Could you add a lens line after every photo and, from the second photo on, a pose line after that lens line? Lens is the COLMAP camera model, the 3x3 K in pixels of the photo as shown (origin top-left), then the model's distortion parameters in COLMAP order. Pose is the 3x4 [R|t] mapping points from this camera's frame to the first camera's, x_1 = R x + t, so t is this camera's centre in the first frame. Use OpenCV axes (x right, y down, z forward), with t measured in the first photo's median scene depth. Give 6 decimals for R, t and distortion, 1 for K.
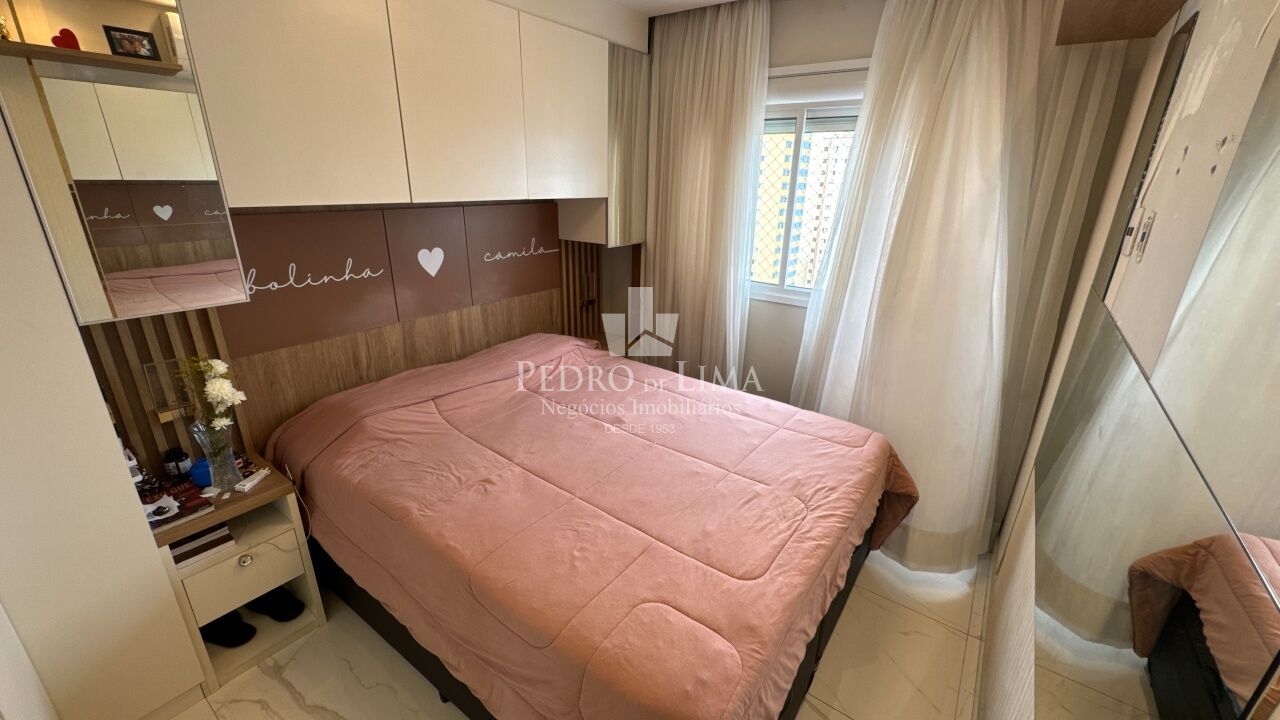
lens RADIAL K [[512.3, 0, 638.6], [0, 512.3, 358.3], [0, 0, 1]] dist [-0.001988, -0.000706]
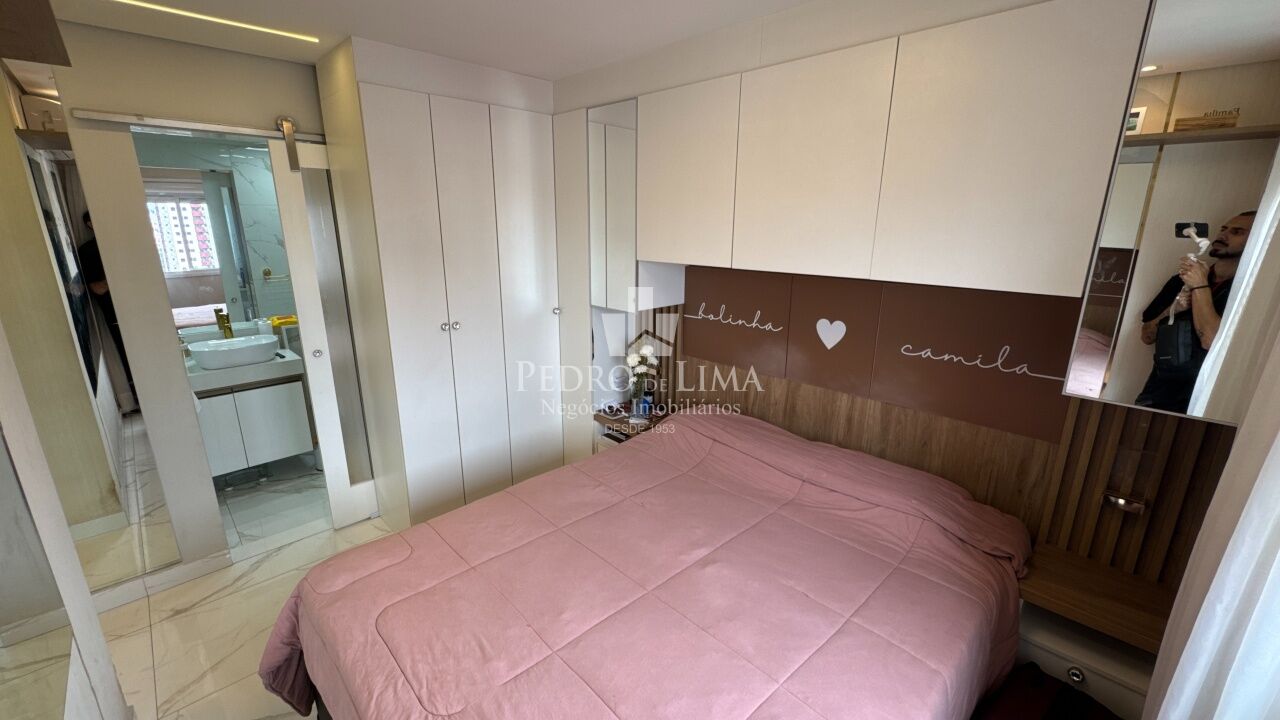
lens RADIAL K [[512.3, 0, 638.6], [0, 512.3, 358.3], [0, 0, 1]] dist [-0.001988, -0.000706]
pose [[-0.162835, 0.233921, -0.958523, 0.578934], [-0.340061, 0.898657, 0.277082, -0.297295], [0.926198, 0.371075, -0.066785, 0.776388]]
